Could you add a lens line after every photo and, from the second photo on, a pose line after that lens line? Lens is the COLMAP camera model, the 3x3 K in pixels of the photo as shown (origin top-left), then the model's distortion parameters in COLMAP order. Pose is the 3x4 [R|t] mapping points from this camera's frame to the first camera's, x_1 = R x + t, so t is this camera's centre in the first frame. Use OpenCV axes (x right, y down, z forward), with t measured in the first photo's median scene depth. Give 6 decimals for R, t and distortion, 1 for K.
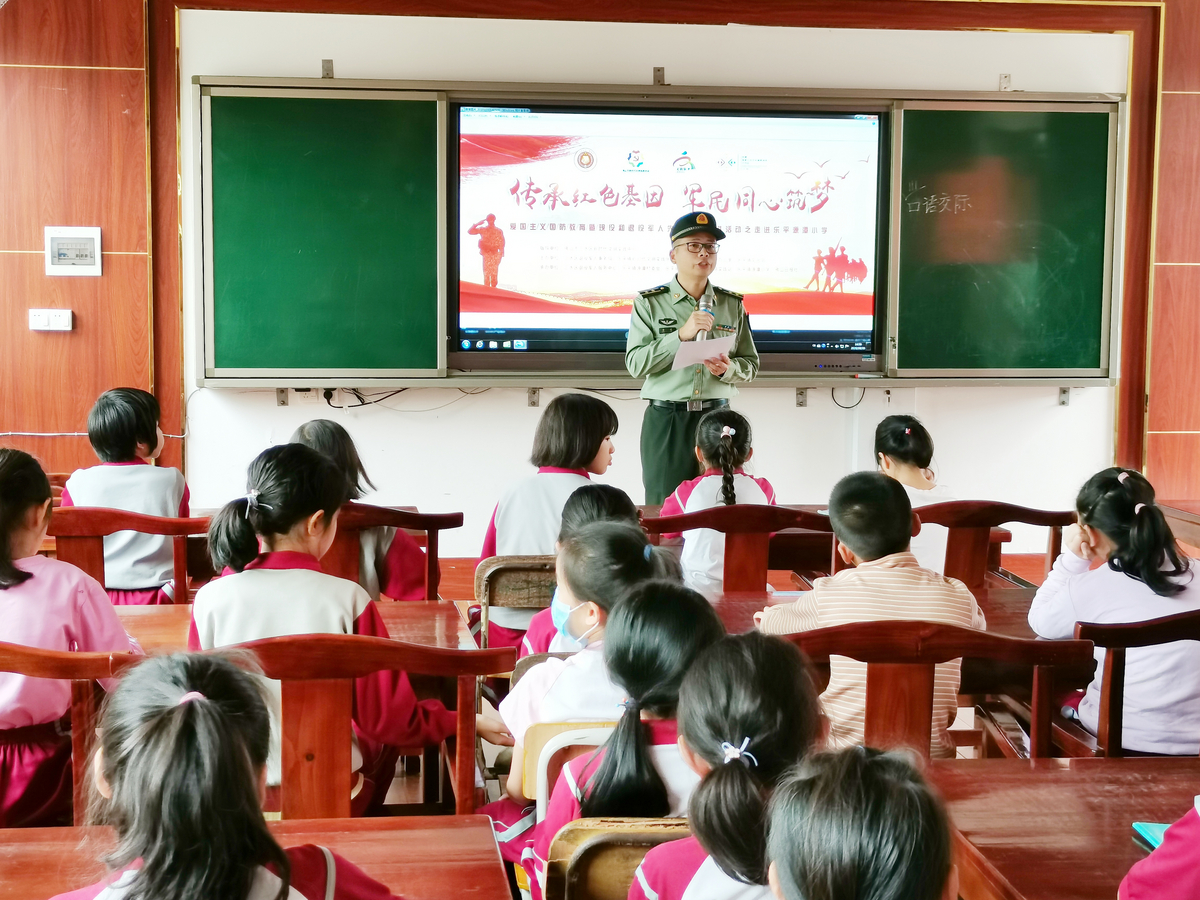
lens RADIAL K [[1811.4, 0, 599.0], [0, 1811.4, 451.1], [0, 0, 1]] dist [-0.050177, 0.000000]
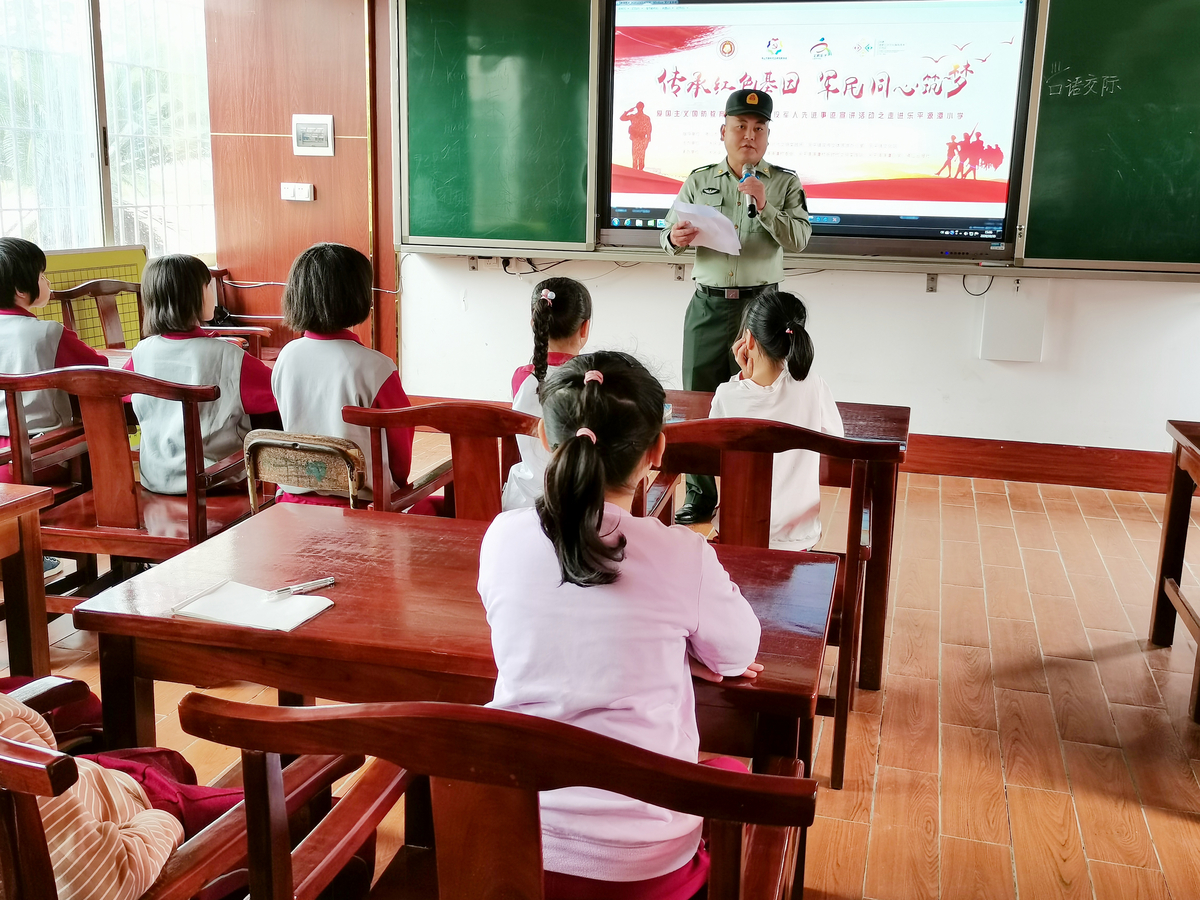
lens RADIAL K [[1209.6, 0, 602.7], [0, 1209.6, 452.3], [0, 0, 1]] dist [0.005362, 0.000000]
pose [[0.925527, 0.095347, -0.366482, 0.207332], [-0.052033, 0.990624, 0.126322, -0.011715], [0.375090, -0.097845, 0.921810, 0.291647]]
